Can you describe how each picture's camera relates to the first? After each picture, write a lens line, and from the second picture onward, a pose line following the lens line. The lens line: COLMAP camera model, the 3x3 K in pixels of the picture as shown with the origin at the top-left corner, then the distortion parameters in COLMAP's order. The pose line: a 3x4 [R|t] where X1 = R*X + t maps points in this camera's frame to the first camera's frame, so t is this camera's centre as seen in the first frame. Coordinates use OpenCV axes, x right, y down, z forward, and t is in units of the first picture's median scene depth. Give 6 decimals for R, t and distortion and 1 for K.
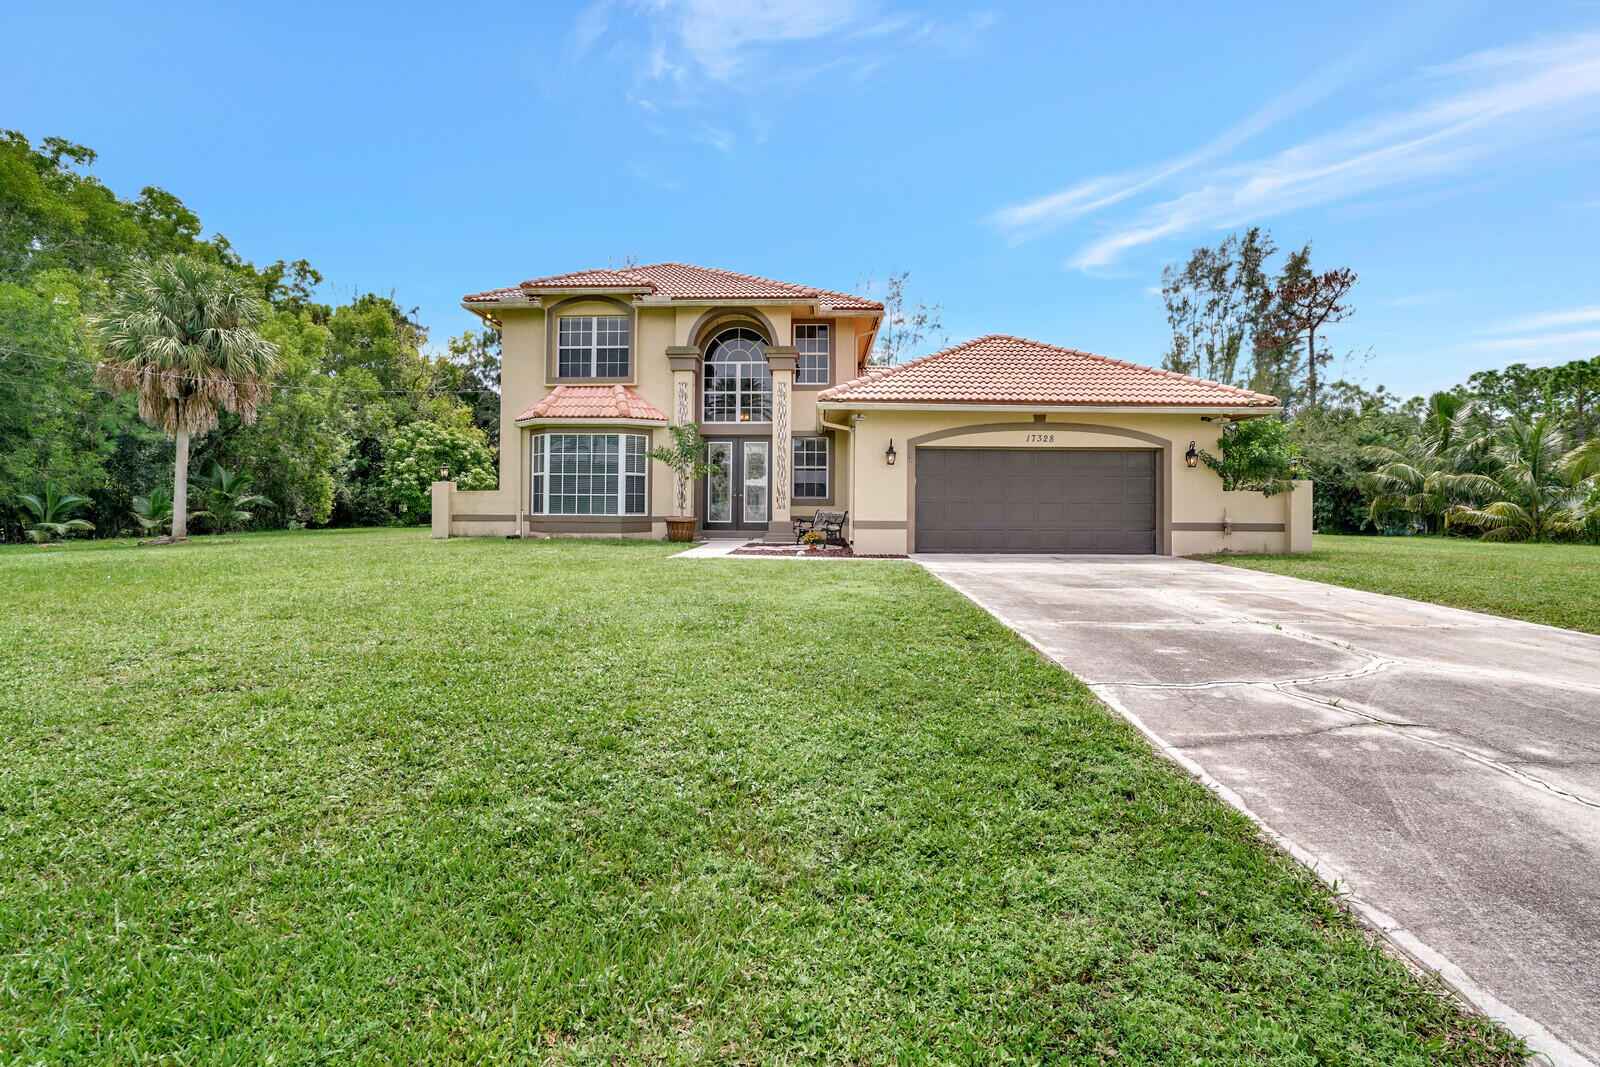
lens RADIAL K [[771.4, 0, 797.8], [0, 771.4, 496.7], [0, 0, 1]] dist [-0.065175, -0.000007]
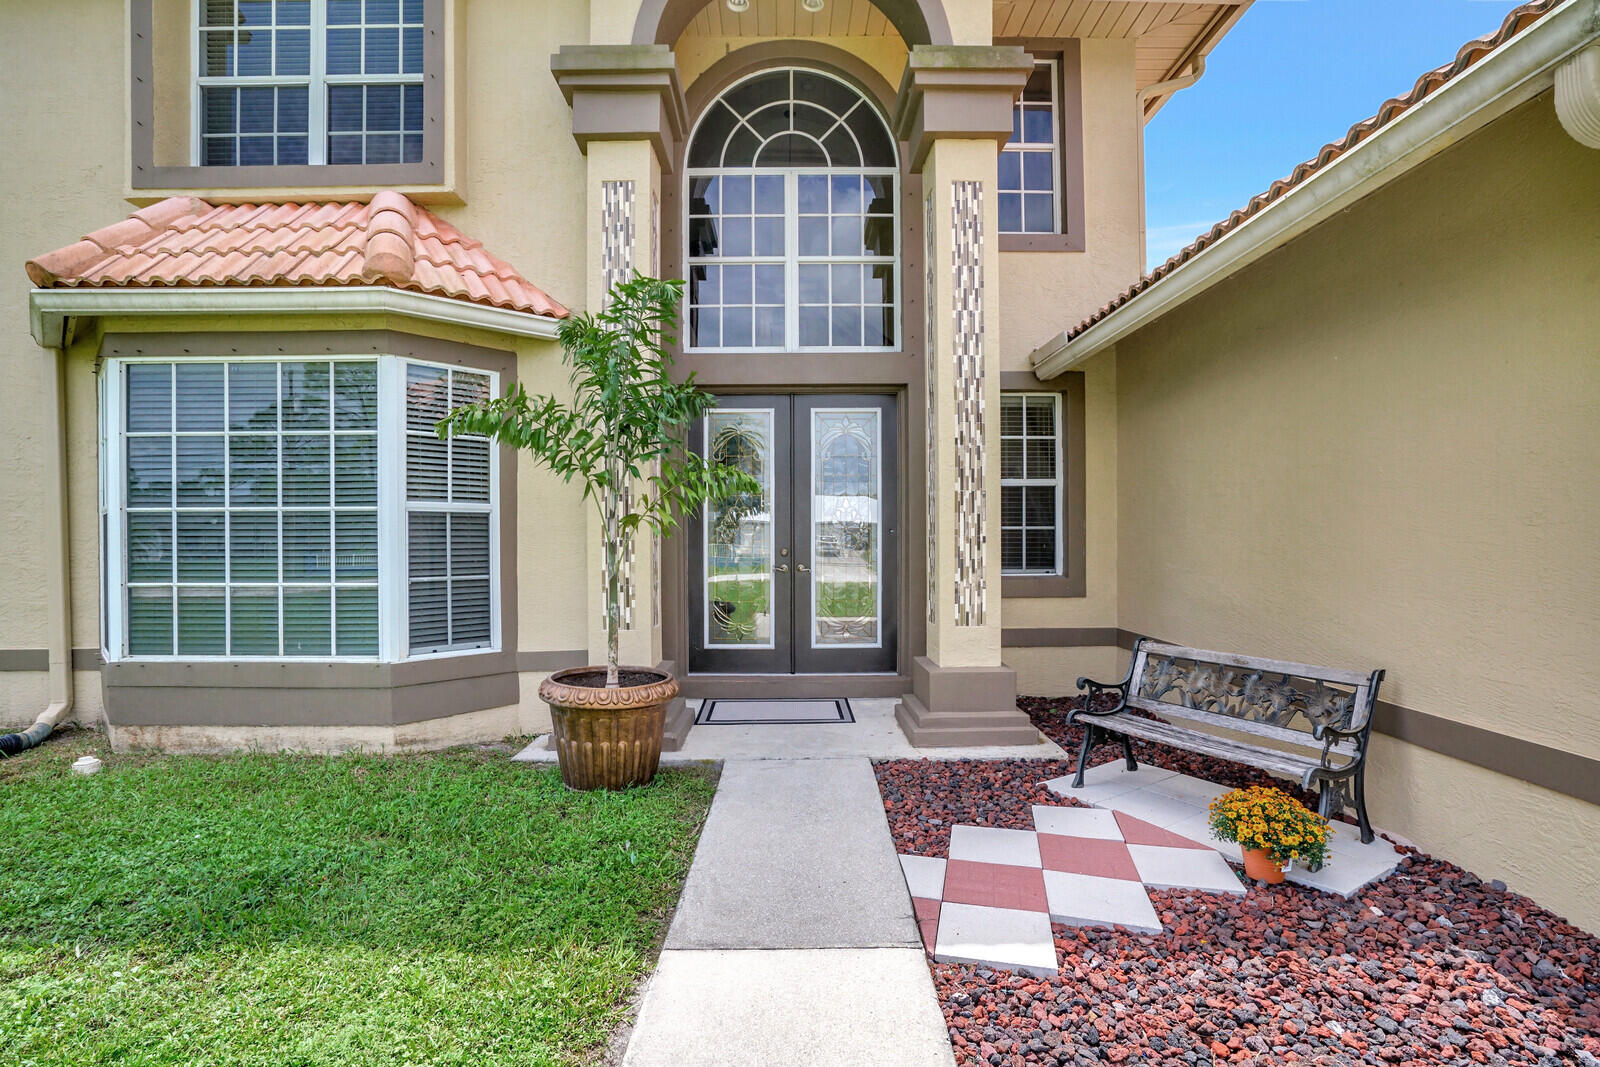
lens RADIAL K [[745.9, 0, 785.1], [0, 745.9, 532.5], [0, 0, 1]] dist [-0.028107, -0.000049]
pose [[0.999472, -0.010406, 0.030790, -0.097843], [0.010049, 0.999881, 0.011742, -0.021659], [-0.030909, -0.011427, 0.999457, 0.727756]]
